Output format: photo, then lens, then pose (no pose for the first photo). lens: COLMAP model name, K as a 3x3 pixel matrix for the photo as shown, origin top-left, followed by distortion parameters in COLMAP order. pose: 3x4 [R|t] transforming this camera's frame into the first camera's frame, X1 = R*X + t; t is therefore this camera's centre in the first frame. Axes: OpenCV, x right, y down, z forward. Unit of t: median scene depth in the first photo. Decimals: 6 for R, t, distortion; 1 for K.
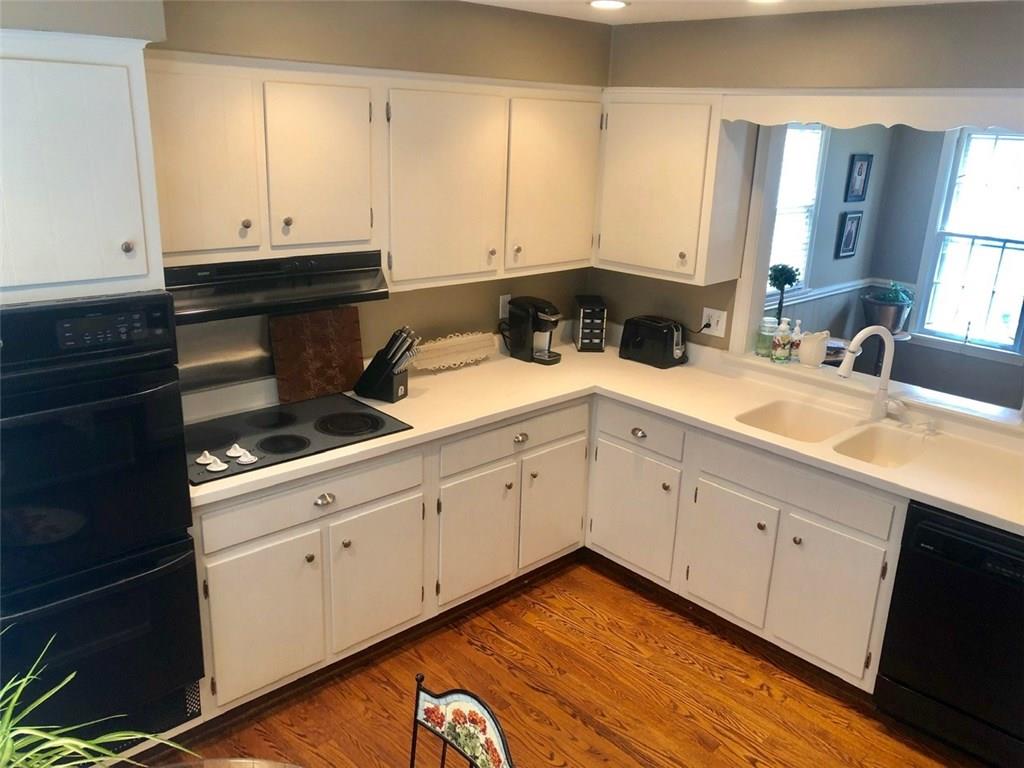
lens RADIAL K [[833.5, 0, 514.5], [0, 833.5, 380.5], [0, 0, 1]] dist [0.030734, 0.004971]
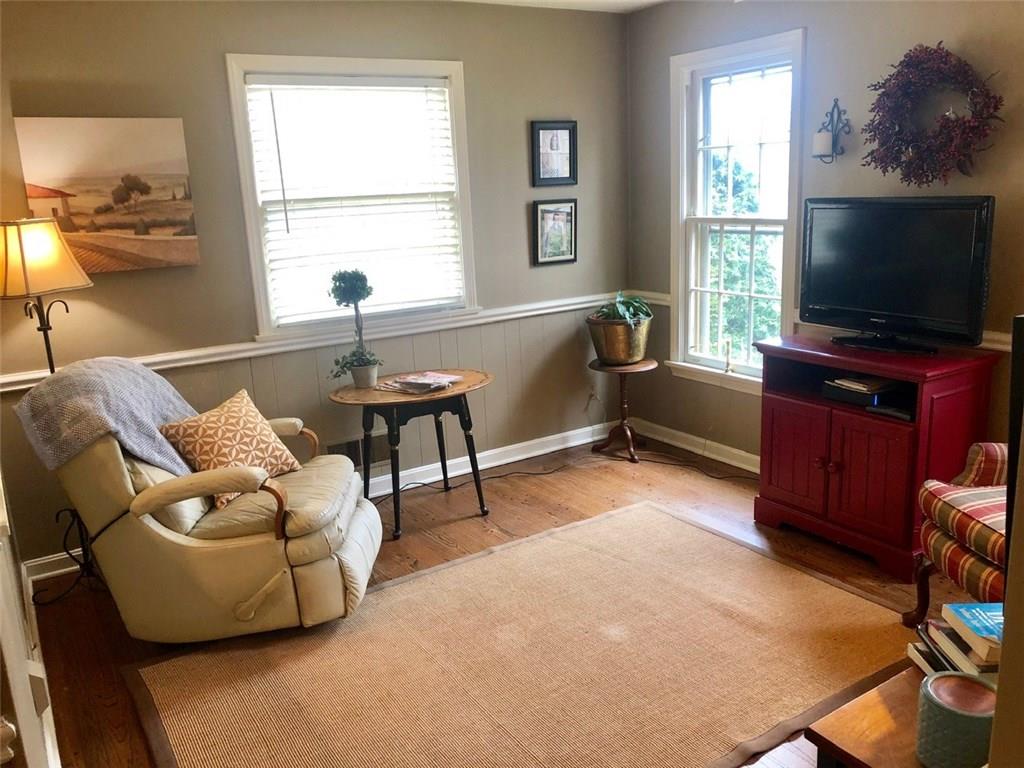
lens RADIAL K [[833.5, 0, 509.7], [0, 833.5, 391.5], [0, 0, 1]] dist [0.030734, 0.004971]
pose [[0.978230, -0.038971, -0.203830, 0.500225], [0.027294, 0.997838, -0.059788, 0.007554], [0.205719, 0.052924, 0.977179, 0.285105]]
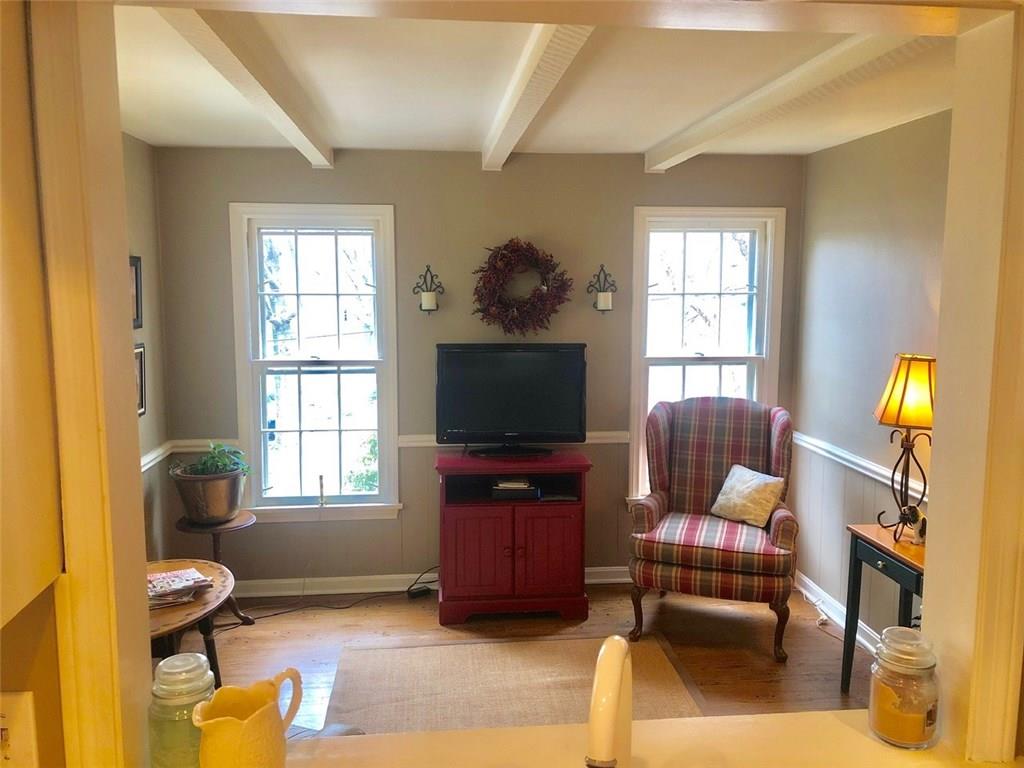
lens RADIAL K [[833.5, 0, 514.2], [0, 833.5, 380.4], [0, 0, 1]] dist [0.030734, 0.004971]
pose [[0.605680, -0.132978, 0.784518, 0.085620], [0.258856, 0.965236, -0.036237, -0.079933], [-0.752426, 0.225025, 0.619046, 0.406189]]
